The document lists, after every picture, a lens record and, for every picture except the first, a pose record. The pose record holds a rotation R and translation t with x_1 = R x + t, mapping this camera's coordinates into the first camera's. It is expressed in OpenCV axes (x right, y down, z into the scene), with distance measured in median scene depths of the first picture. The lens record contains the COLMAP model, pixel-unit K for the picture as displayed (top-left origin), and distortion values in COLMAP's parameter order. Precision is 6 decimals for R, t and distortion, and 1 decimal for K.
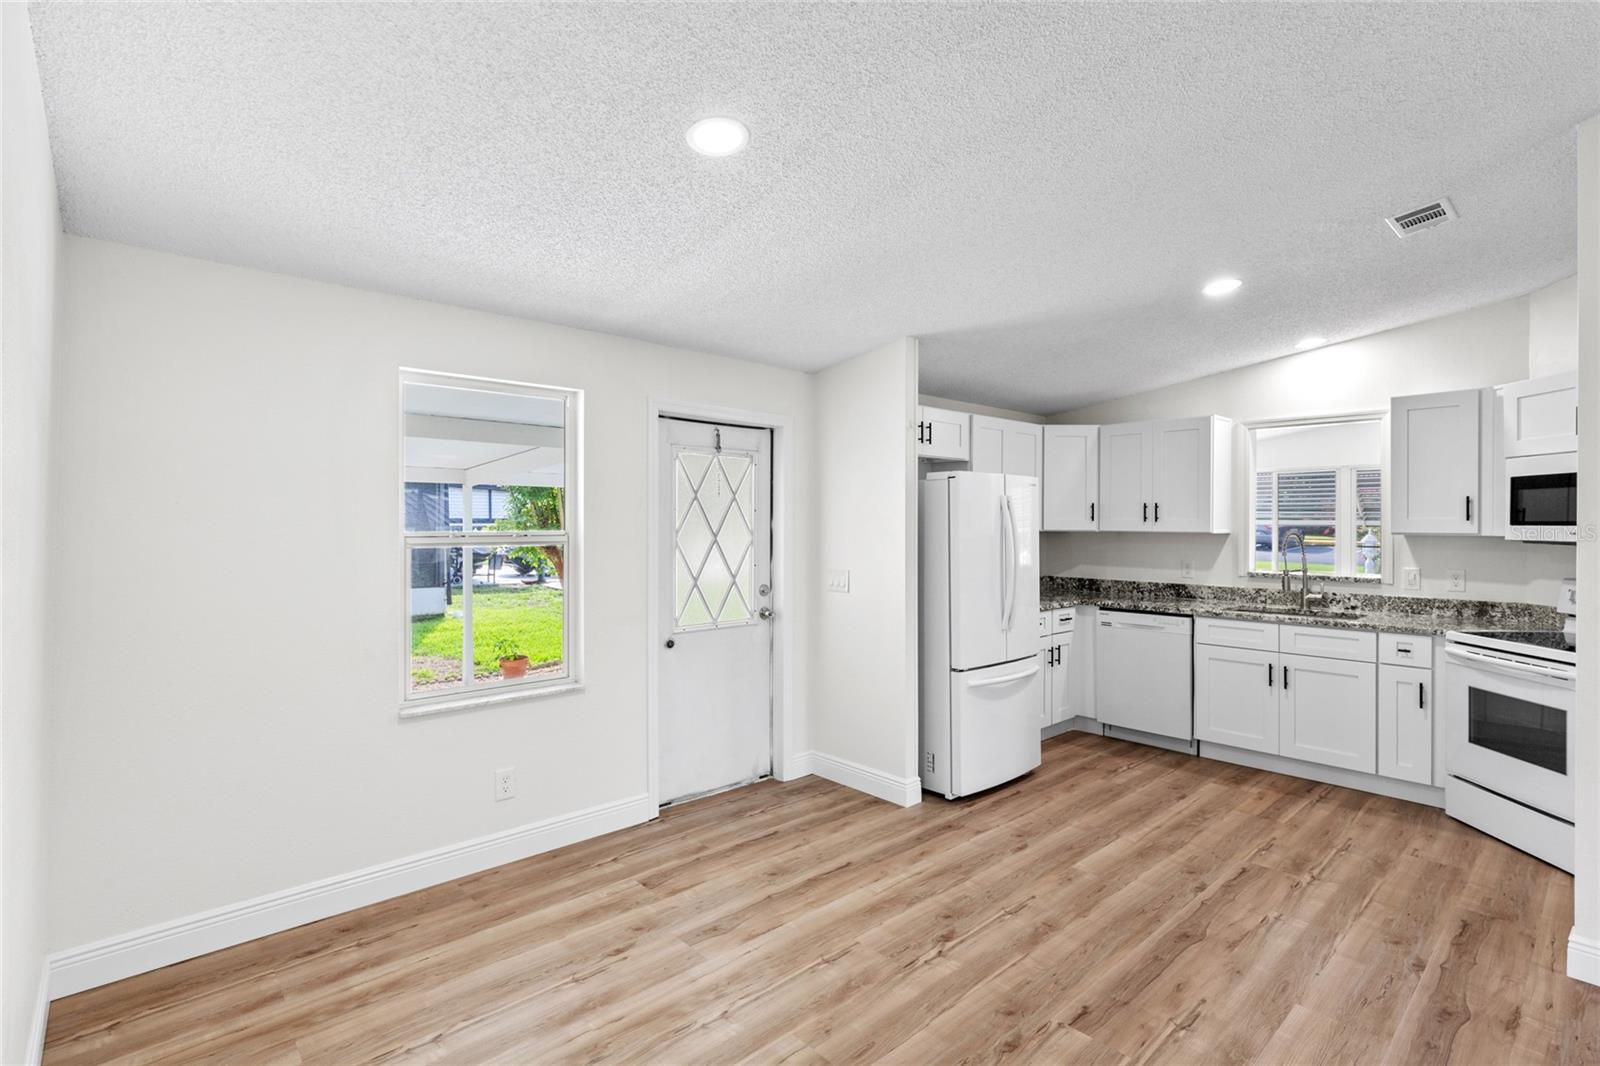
lens RADIAL K [[762.9, 0, 823.1], [0, 762.9, 521.8], [0, 0, 1]] dist [-0.000064, -0.000189]
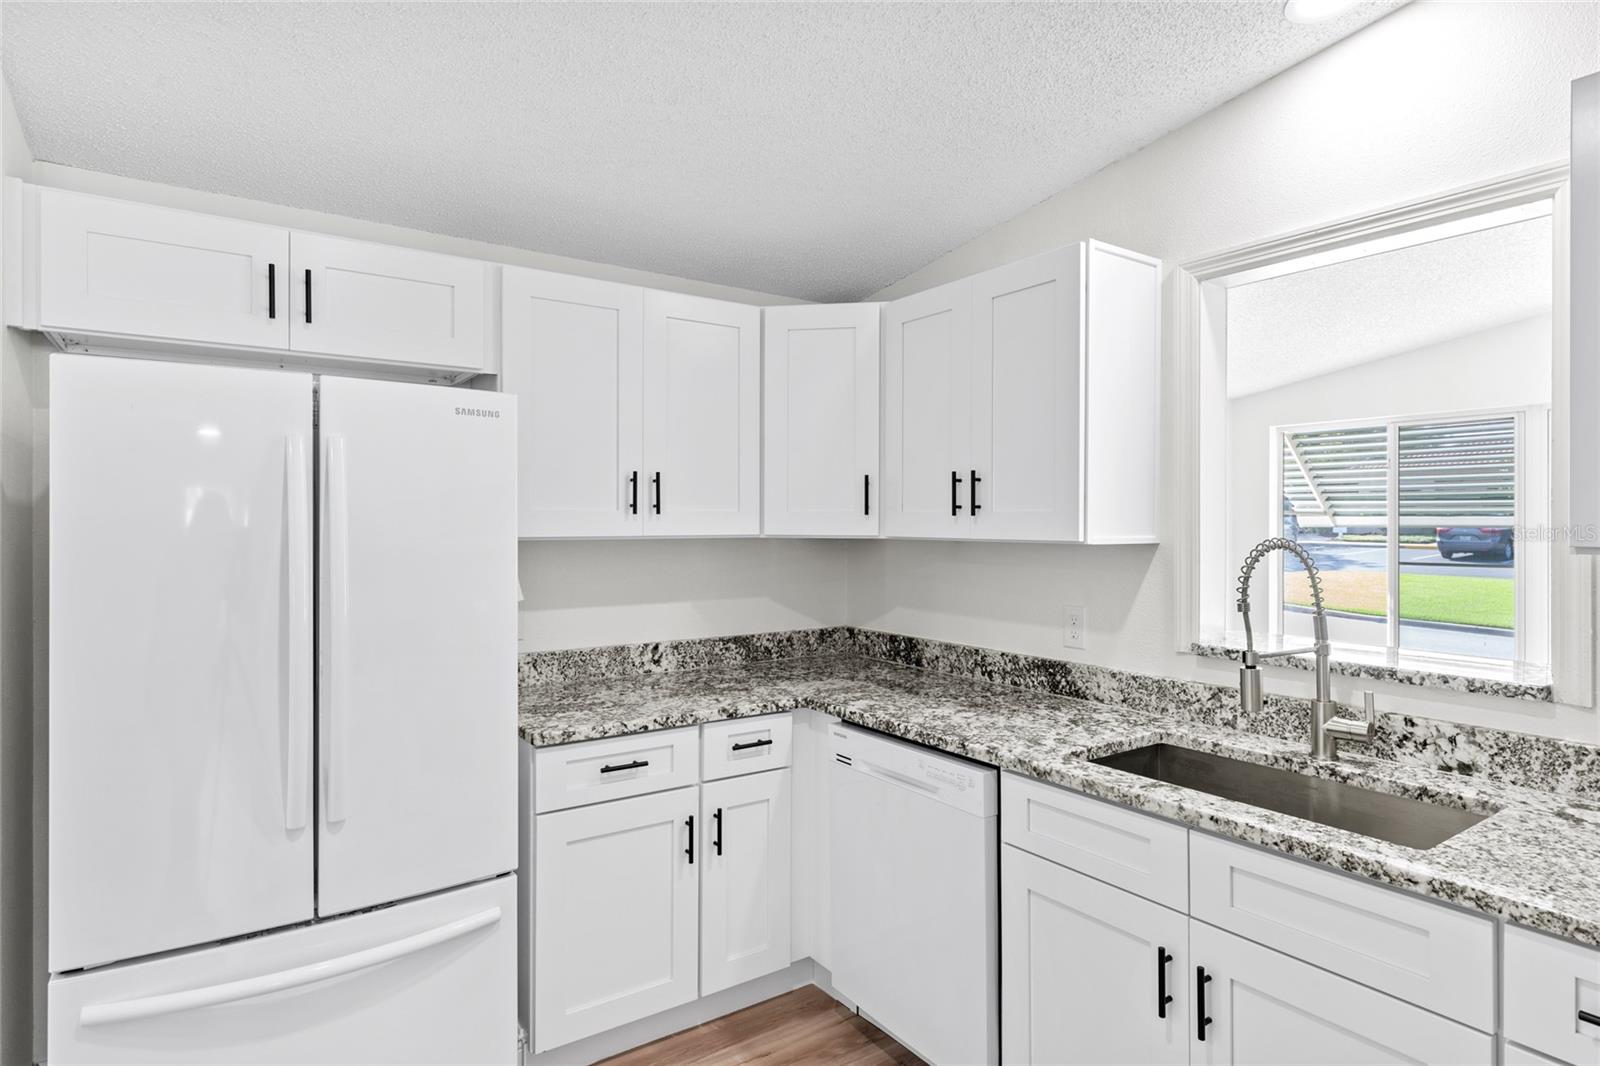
lens RADIAL K [[866.3, 0, 804.6], [0, 866.3, 523.2], [0, 0, 1]] dist [0.003358, 0.000106]
pose [[0.988826, -0.002541, -0.149052, 0.469283], [0.002475, 0.999997, -0.000628, 0.004667], [0.149053, 0.000252, 0.988829, 0.584333]]
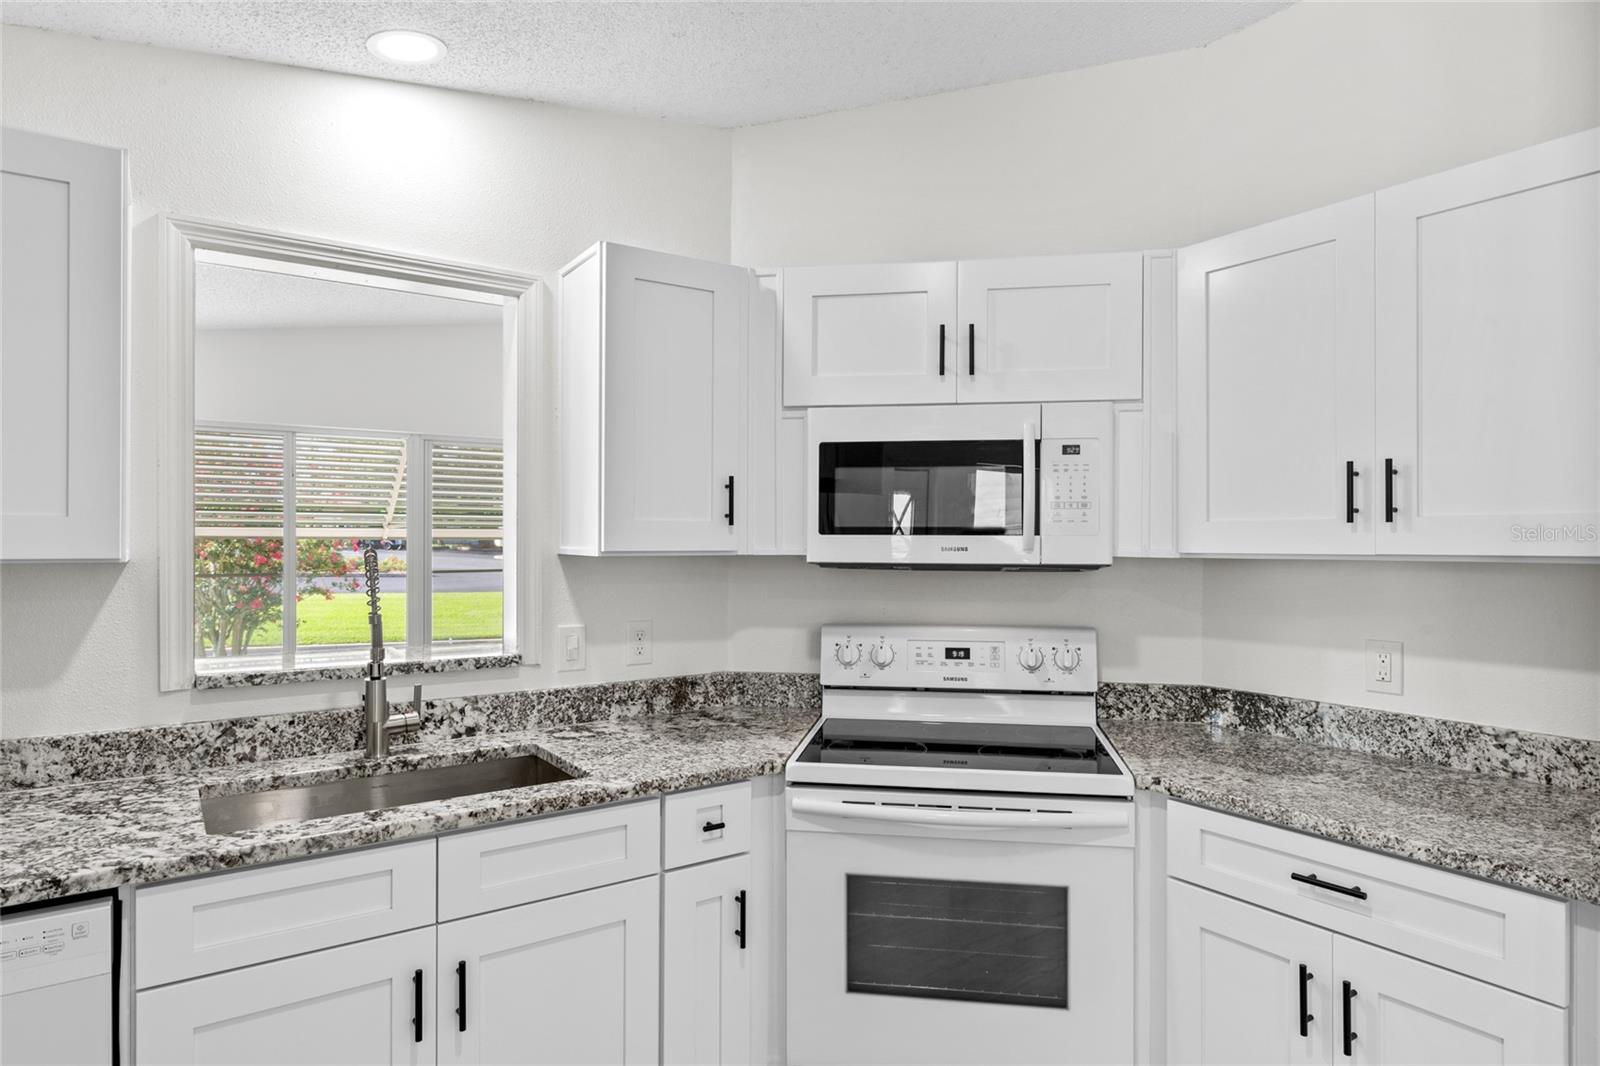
lens RADIAL K [[931.1, 0, 802.5], [0, 931.1, 538.4], [0, 0, 1]] dist [0.001468, -0.000592]
pose [[0.146278, -0.003758, 0.989236, 0.216937], [-0.004024, 0.999982, 0.004393, 0.003910], [-0.989235, -0.004623, 0.146261, 0.751463]]
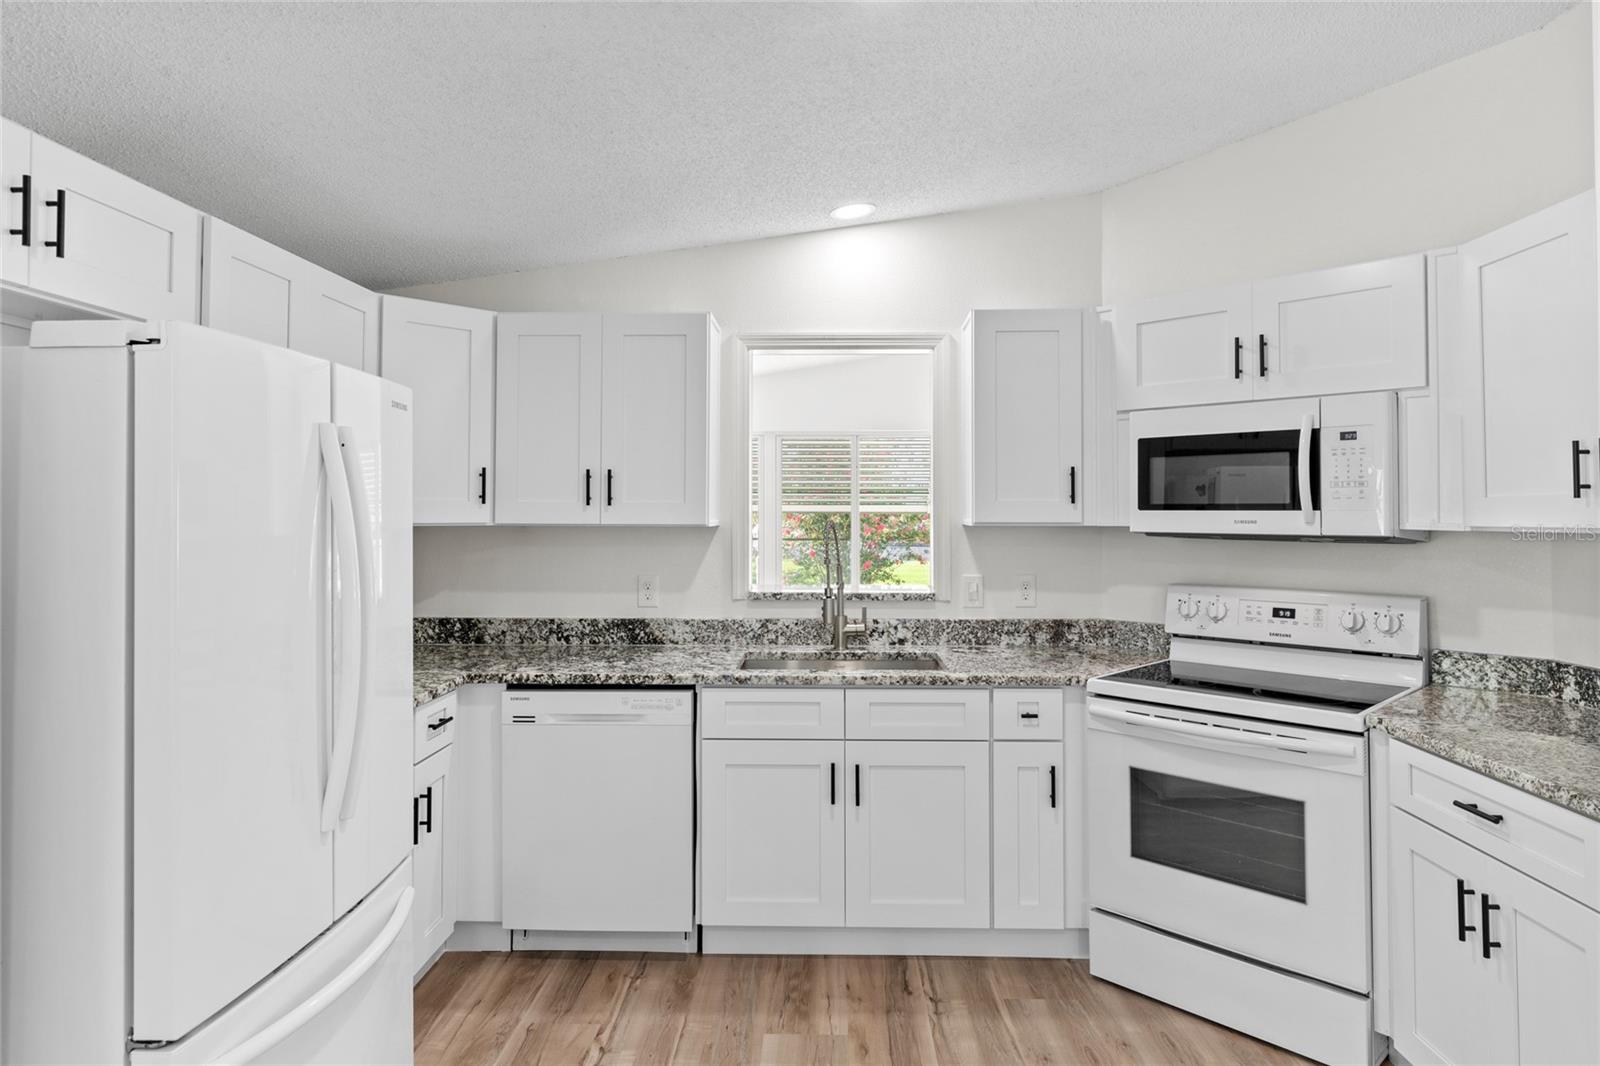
lens RADIAL K [[942.3, 0, 800.1], [0, 942.3, 488.4], [0, 0, 1]] dist [0.002599, 0.000031]
pose [[0.707149, 0.013670, 0.706932, 0.082547], [0.001274, 0.999787, -0.020608, 0.001950], [-0.707063, 0.015473, 0.706981, 0.509701]]
